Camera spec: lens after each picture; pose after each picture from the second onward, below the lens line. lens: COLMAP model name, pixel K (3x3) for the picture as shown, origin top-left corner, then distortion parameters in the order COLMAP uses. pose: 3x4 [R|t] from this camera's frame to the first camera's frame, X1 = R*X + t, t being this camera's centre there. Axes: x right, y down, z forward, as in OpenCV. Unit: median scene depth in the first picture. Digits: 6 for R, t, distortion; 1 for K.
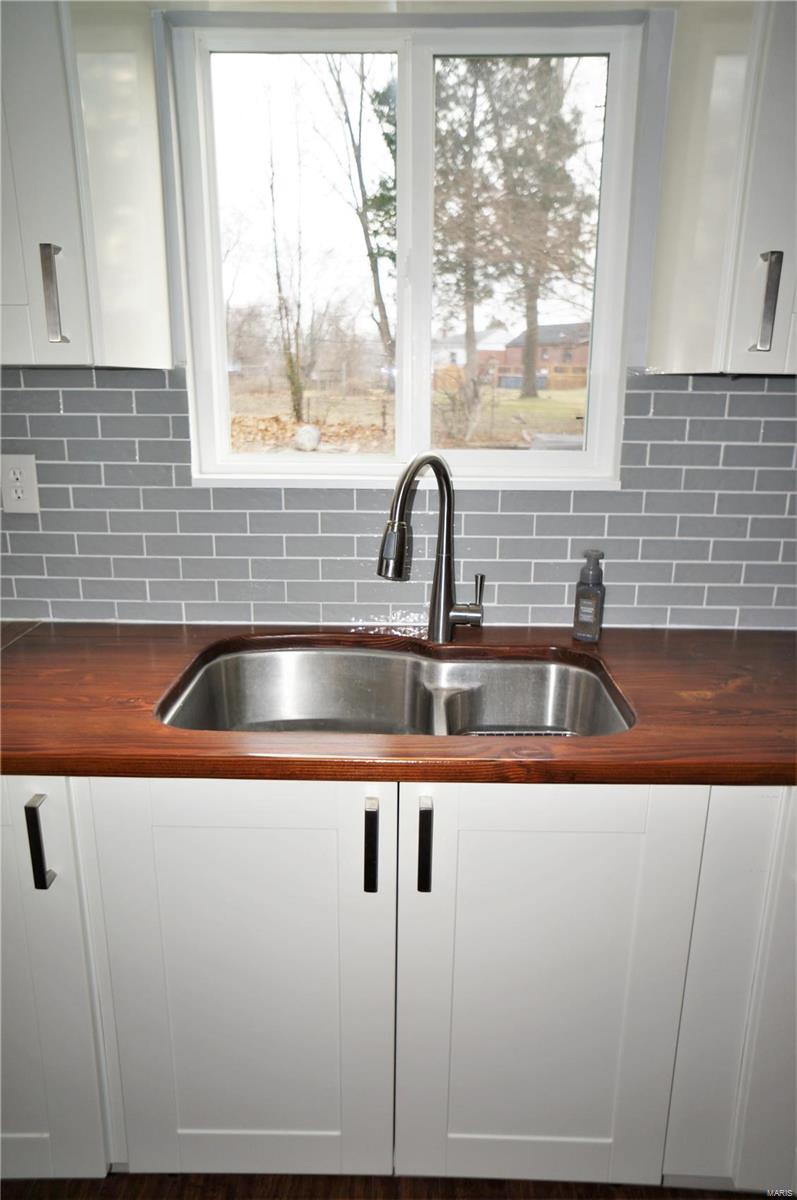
lens RADIAL K [[815.0, 0, 397.5], [0, 815.0, 602.3], [0, 0, 1]] dist [-0.063772, 0.091620]
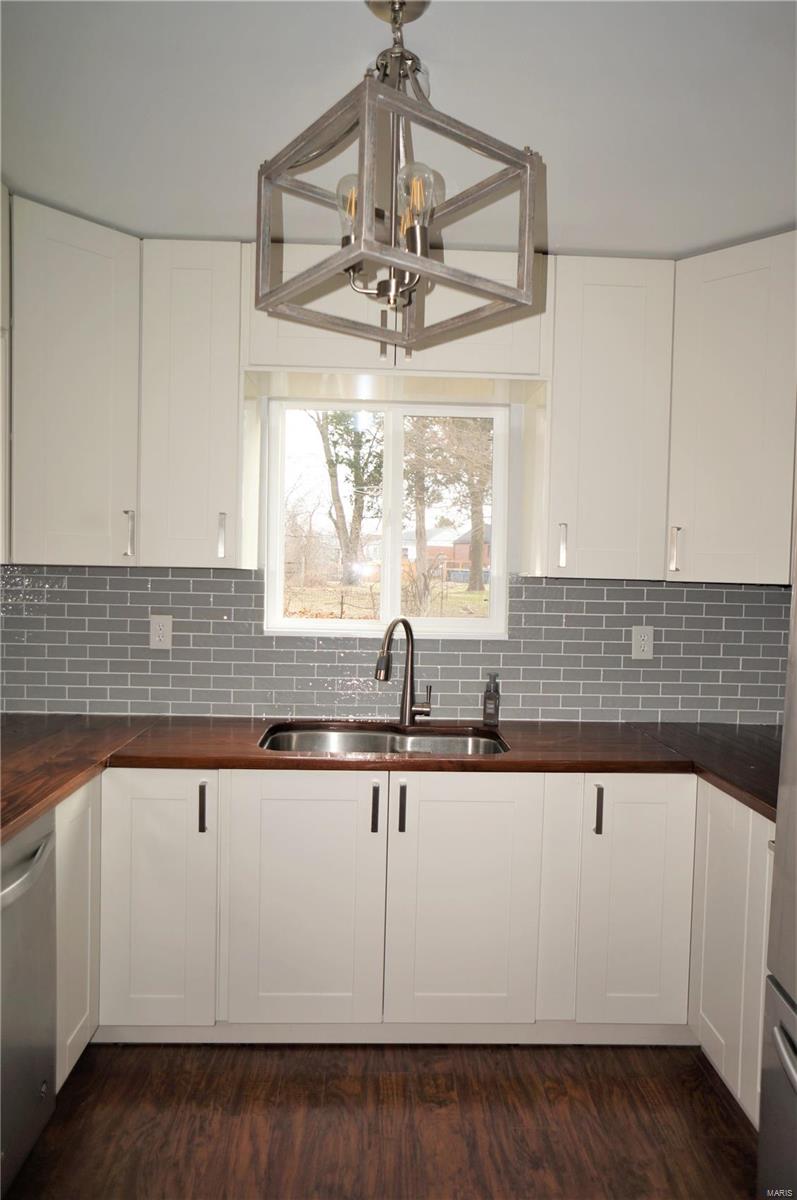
lens RADIAL K [[815.0, 0, 398.4], [0, 815.0, 606.0], [0, 0, 1]] dist [-0.063772, 0.091620]
pose [[0.998154, 0.013626, 0.059180, -0.067002], [0.000026, 0.974406, -0.224797, 0.181071], [-0.060729, 0.224383, 0.972607, -0.697446]]
